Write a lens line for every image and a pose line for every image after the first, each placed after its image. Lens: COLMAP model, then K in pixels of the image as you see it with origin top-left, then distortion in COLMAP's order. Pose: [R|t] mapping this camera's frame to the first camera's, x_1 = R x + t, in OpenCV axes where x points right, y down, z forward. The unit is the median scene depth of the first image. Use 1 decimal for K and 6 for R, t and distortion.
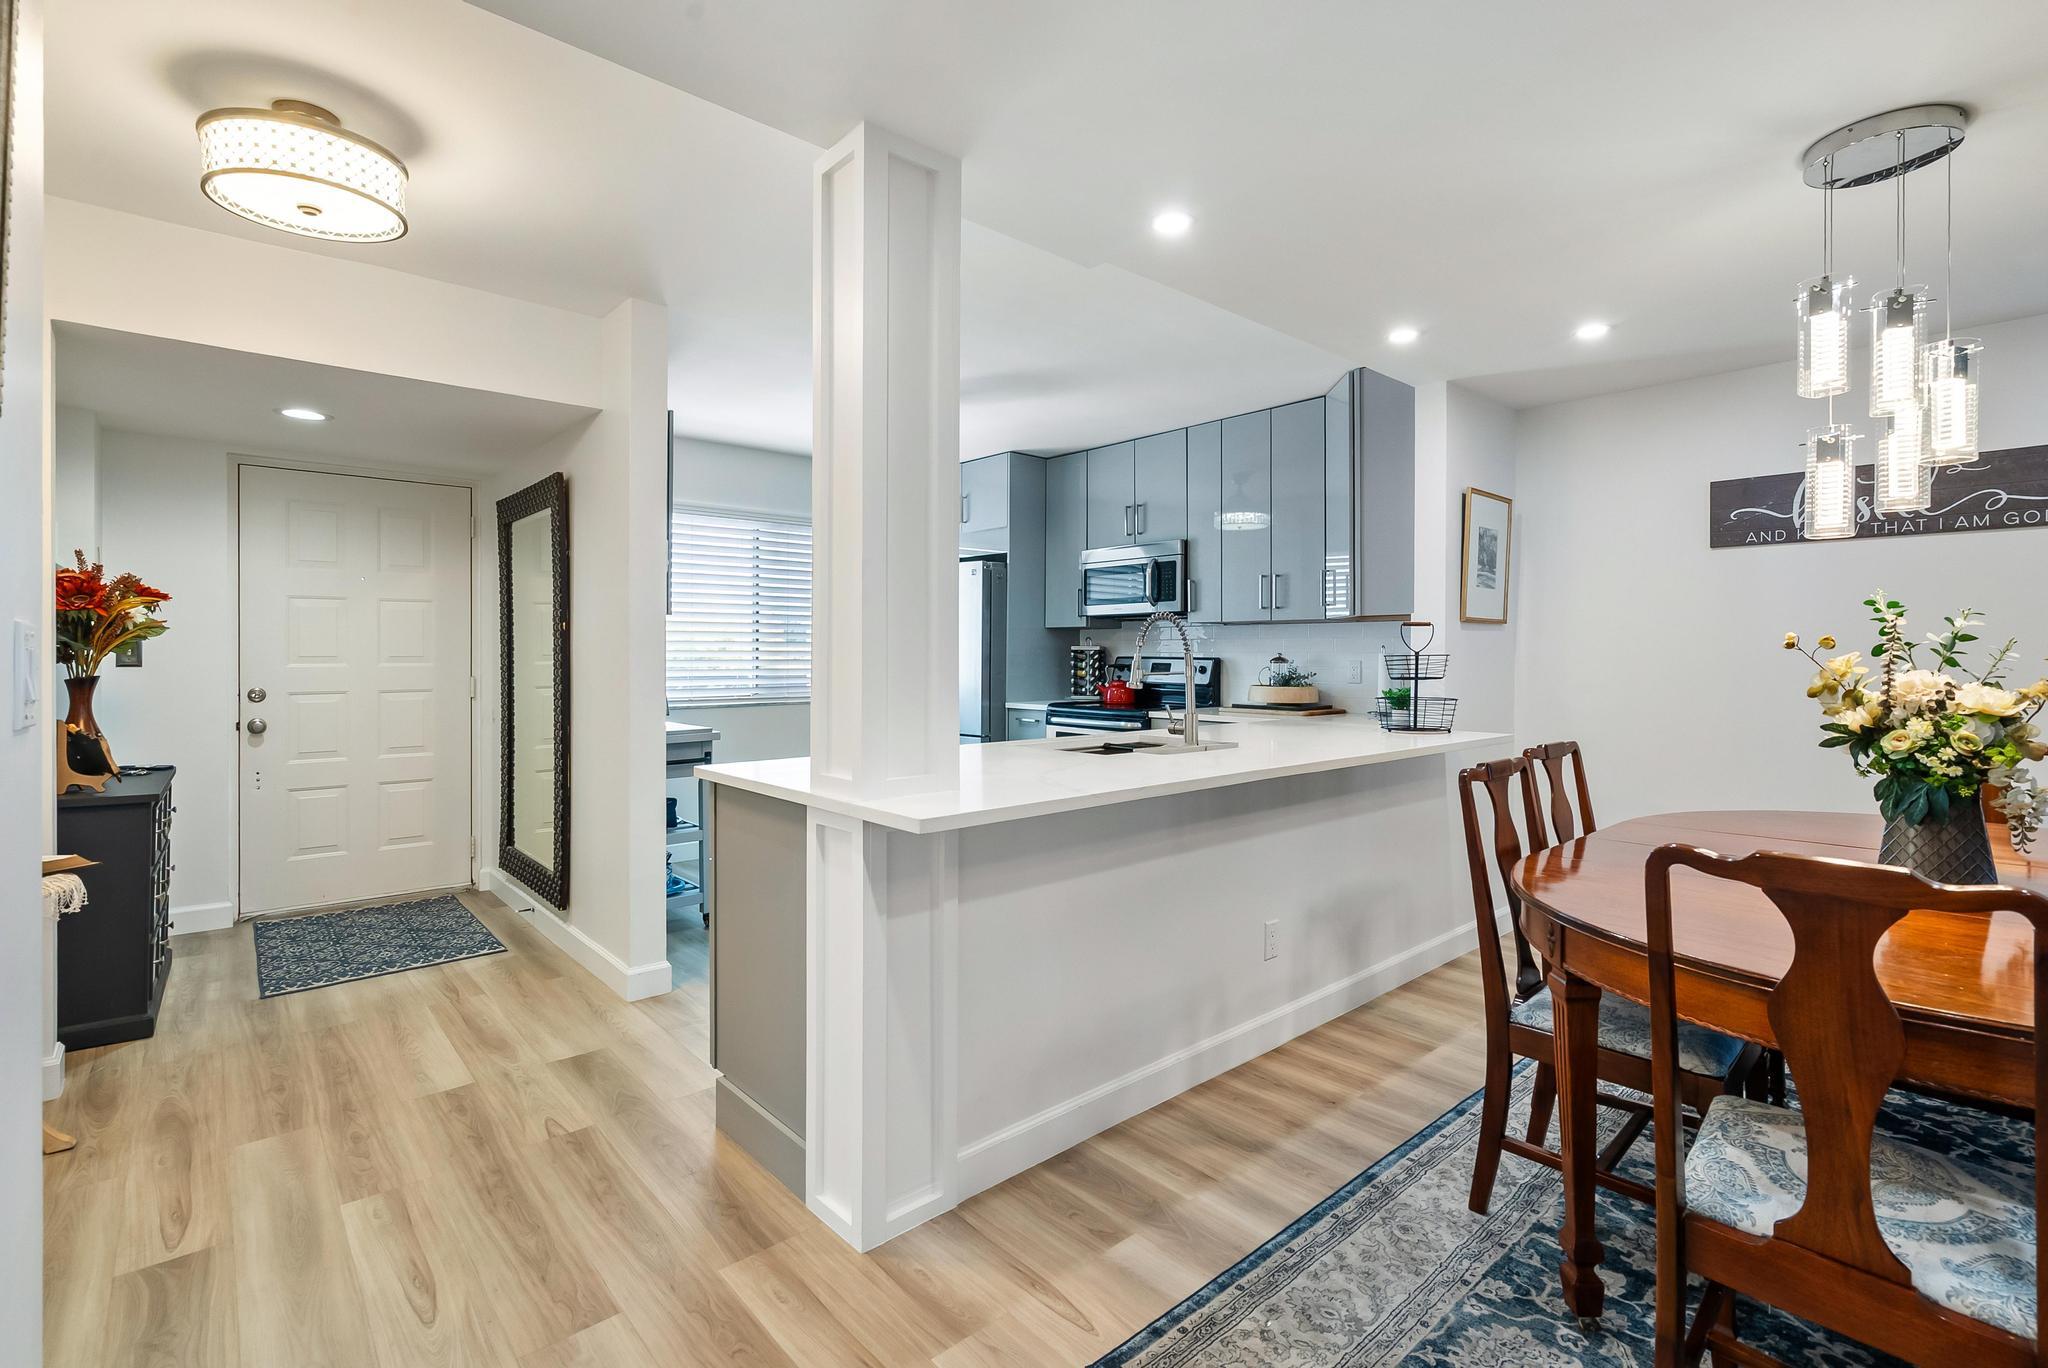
lens RADIAL K [[927.4, 0, 1010.3], [0, 927.4, 654.0], [0, 0, 1]] dist [-0.008706, -0.000148]
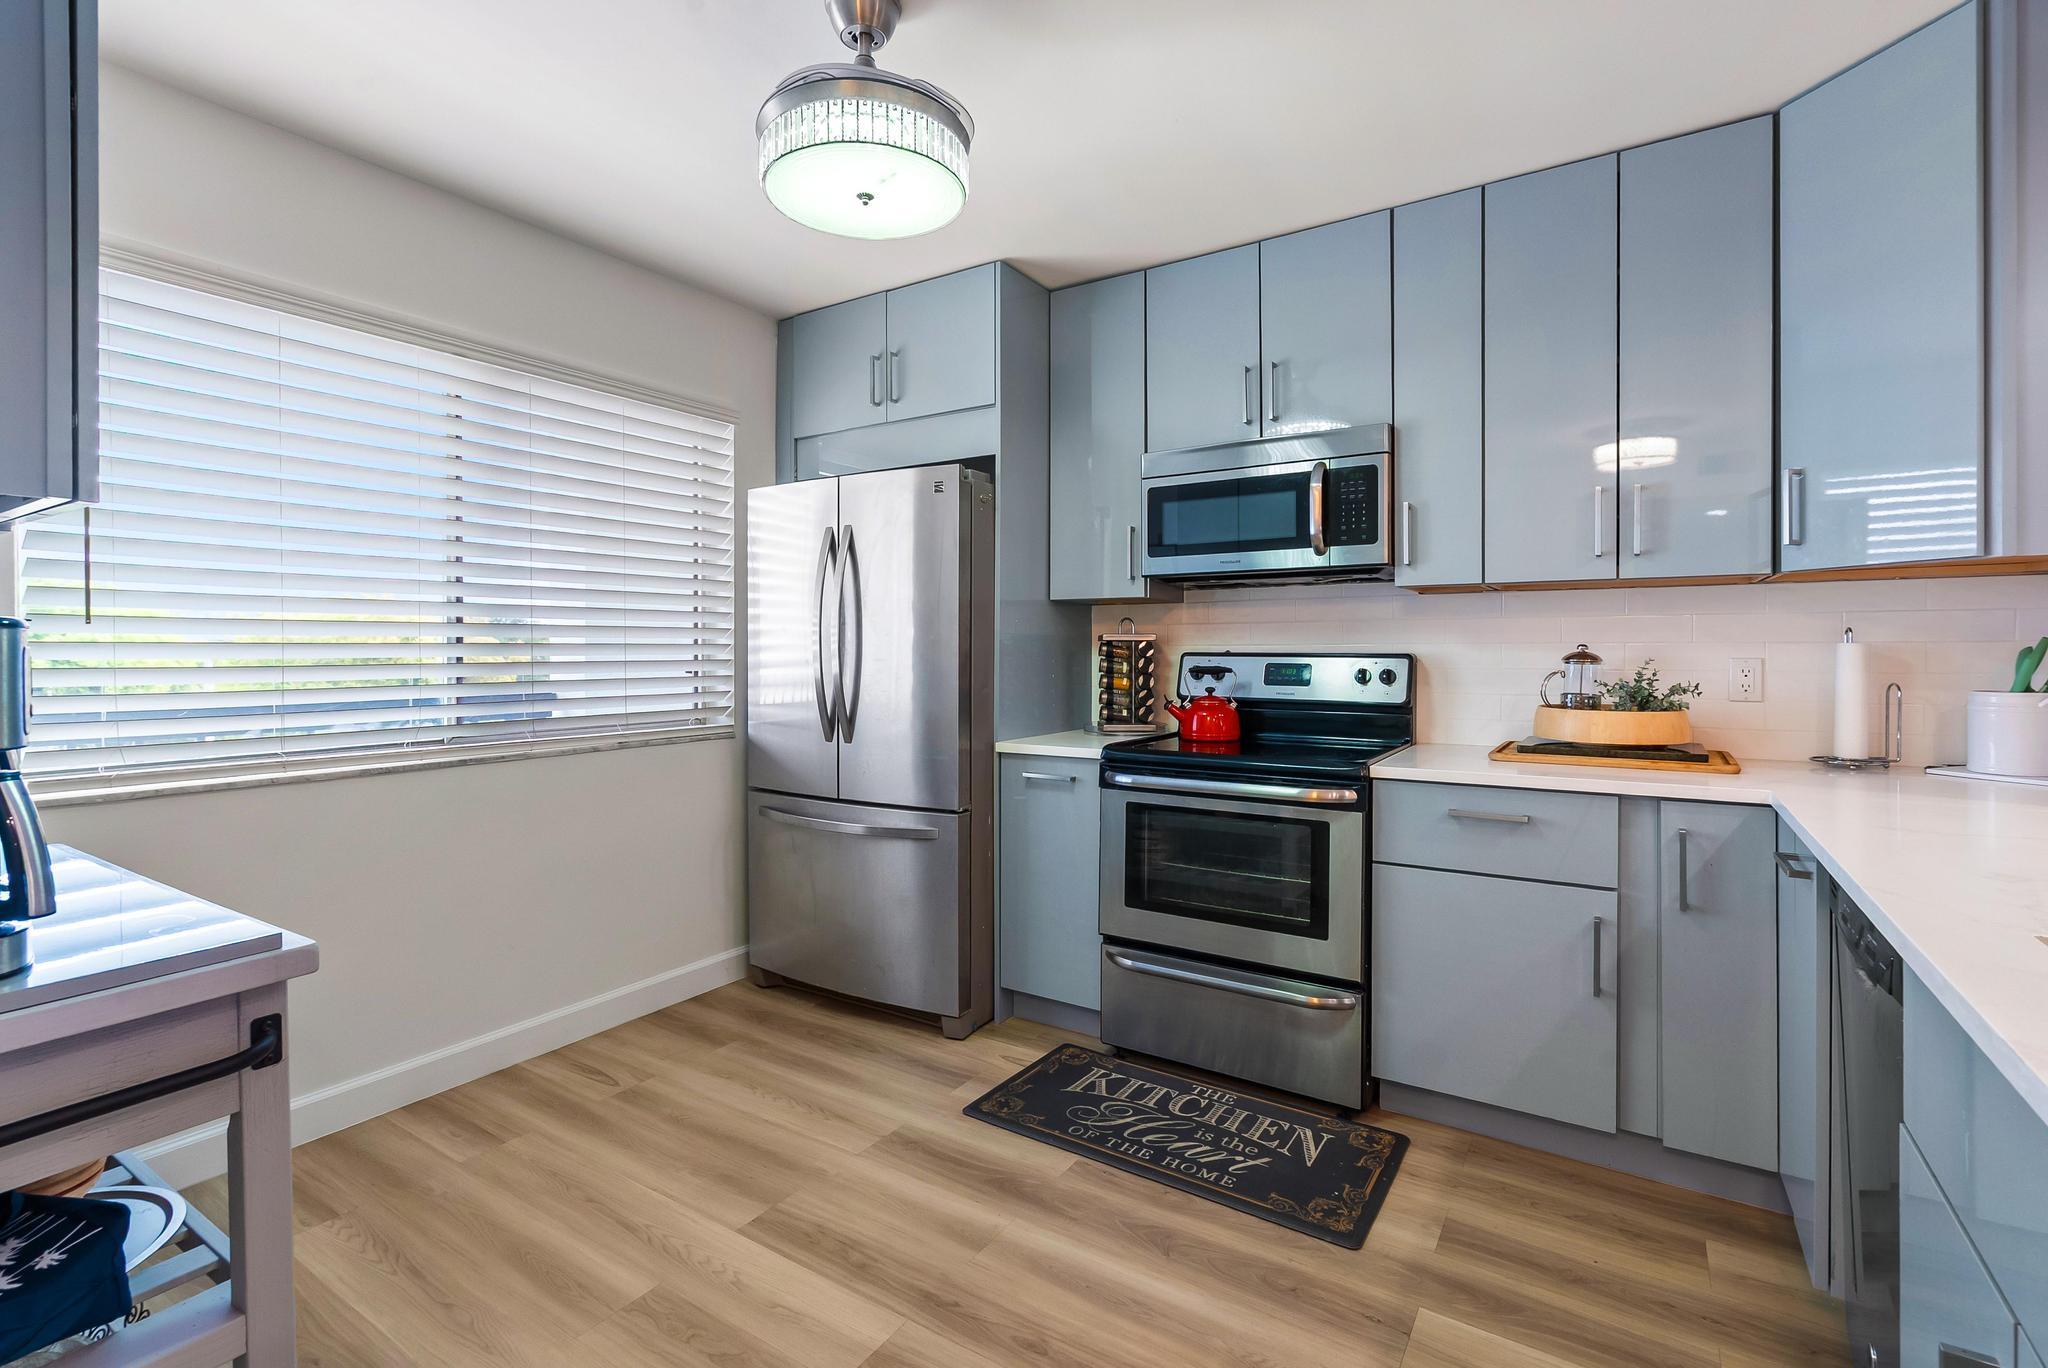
lens RADIAL K [[927.4, 0, 1010.3], [0, 927.4, 654.0], [0, 0, 1]] dist [-0.008706, -0.000148]
pose [[0.963067, -0.005643, 0.269203, -0.167864], [0.004445, 0.999977, 0.005058, 0.000421], [-0.269225, -0.003675, 0.963070, 0.604436]]
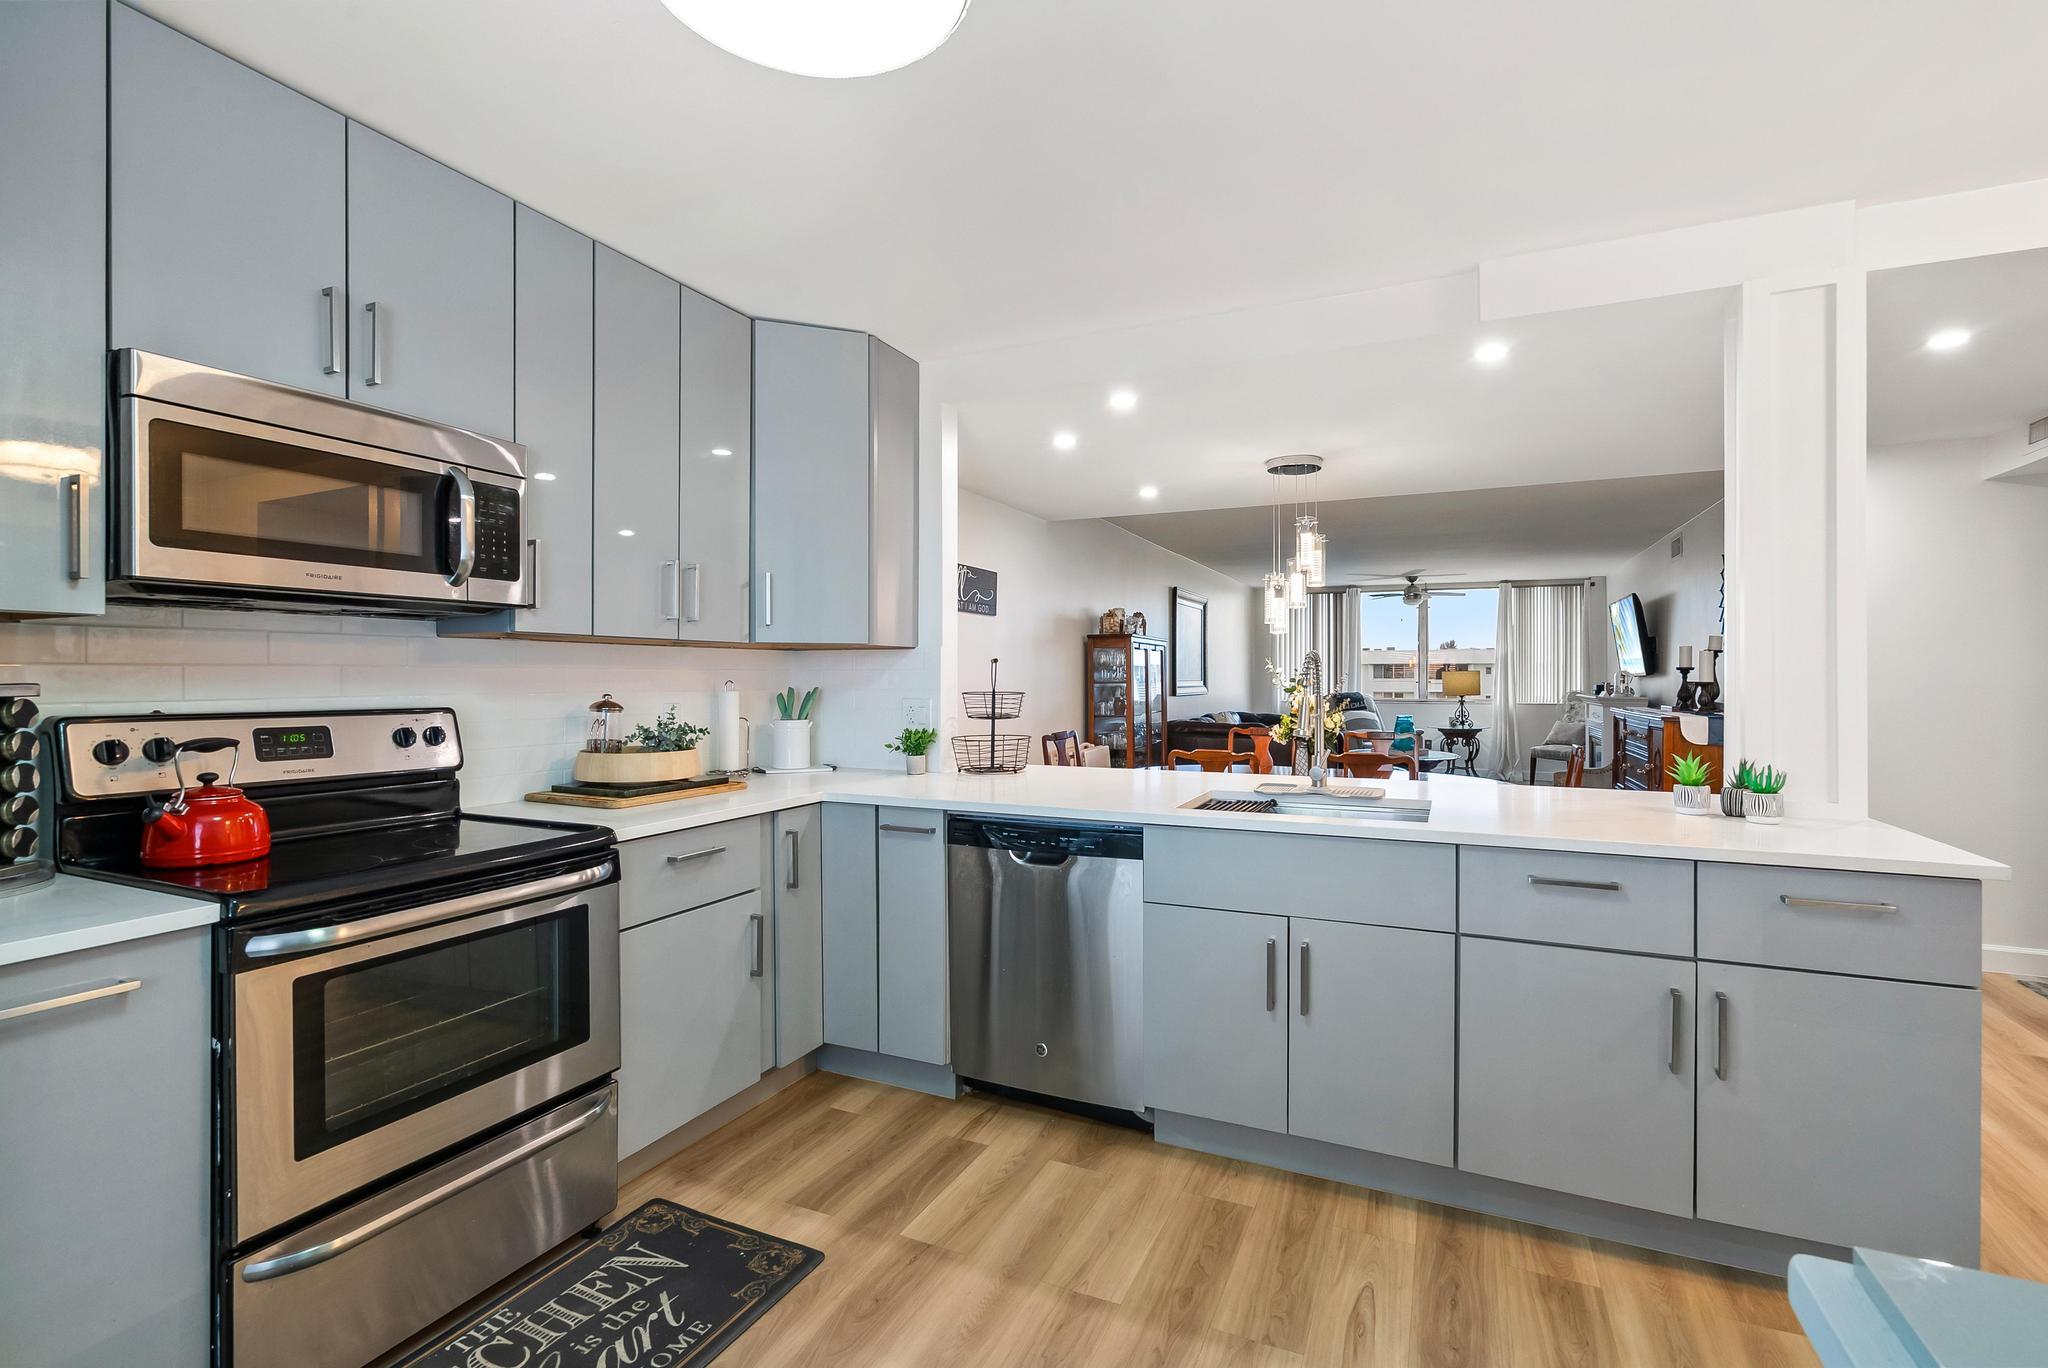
lens RADIAL K [[938.5, 0, 1016.9], [0, 938.5, 675.4], [0, 0, 1]] dist [-0.003397, -0.000706]
pose [[-0.414148, -0.001816, 0.910208, -0.355792], [-0.000618, 0.999998, 0.001714, -0.014302], [-0.910210, 0.000148, -0.414148, 1.044081]]
